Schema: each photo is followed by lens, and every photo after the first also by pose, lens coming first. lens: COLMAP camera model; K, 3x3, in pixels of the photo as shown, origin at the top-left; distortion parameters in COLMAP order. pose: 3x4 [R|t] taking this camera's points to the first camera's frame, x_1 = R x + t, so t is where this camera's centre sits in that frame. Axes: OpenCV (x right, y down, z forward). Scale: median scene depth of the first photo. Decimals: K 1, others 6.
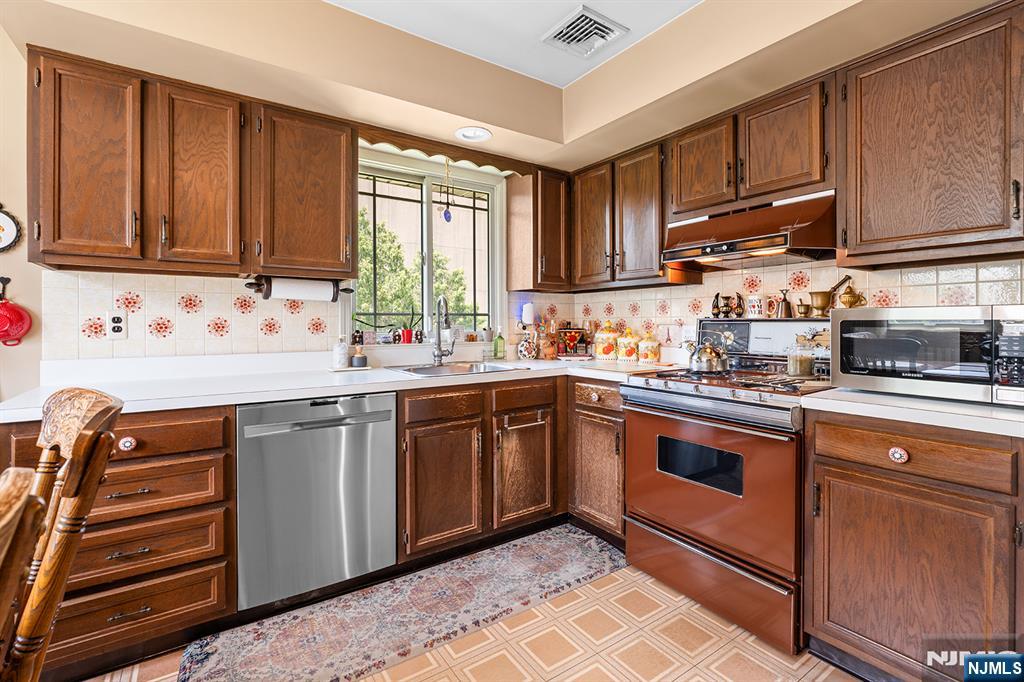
lens RADIAL K [[464.4, 0, 510.4], [0, 464.4, 324.0], [0, 0, 1]] dist [-0.002823, 0.000029]
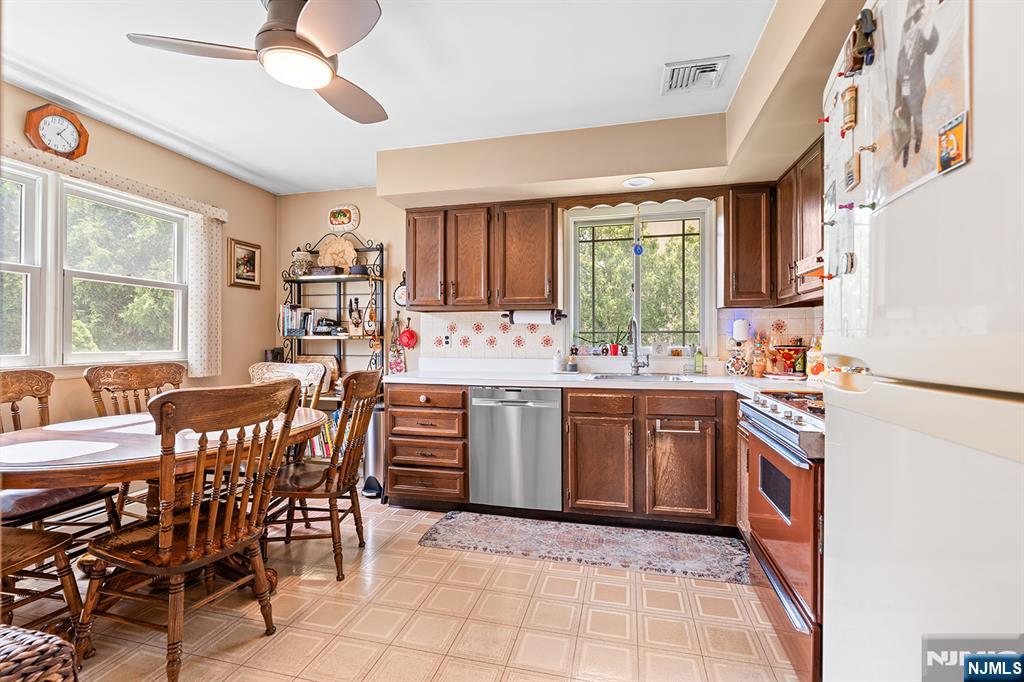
lens RADIAL K [[460.4, 0, 510.6], [0, 460.4, 338.6], [0, 0, 1]] dist [-0.001763, 0.000388]
pose [[0.664824, 0.000874, -0.746999, 0.657966], [-0.002685, 0.999996, -0.001220, -0.002534], [0.746995, 0.002816, 0.664824, -0.040596]]
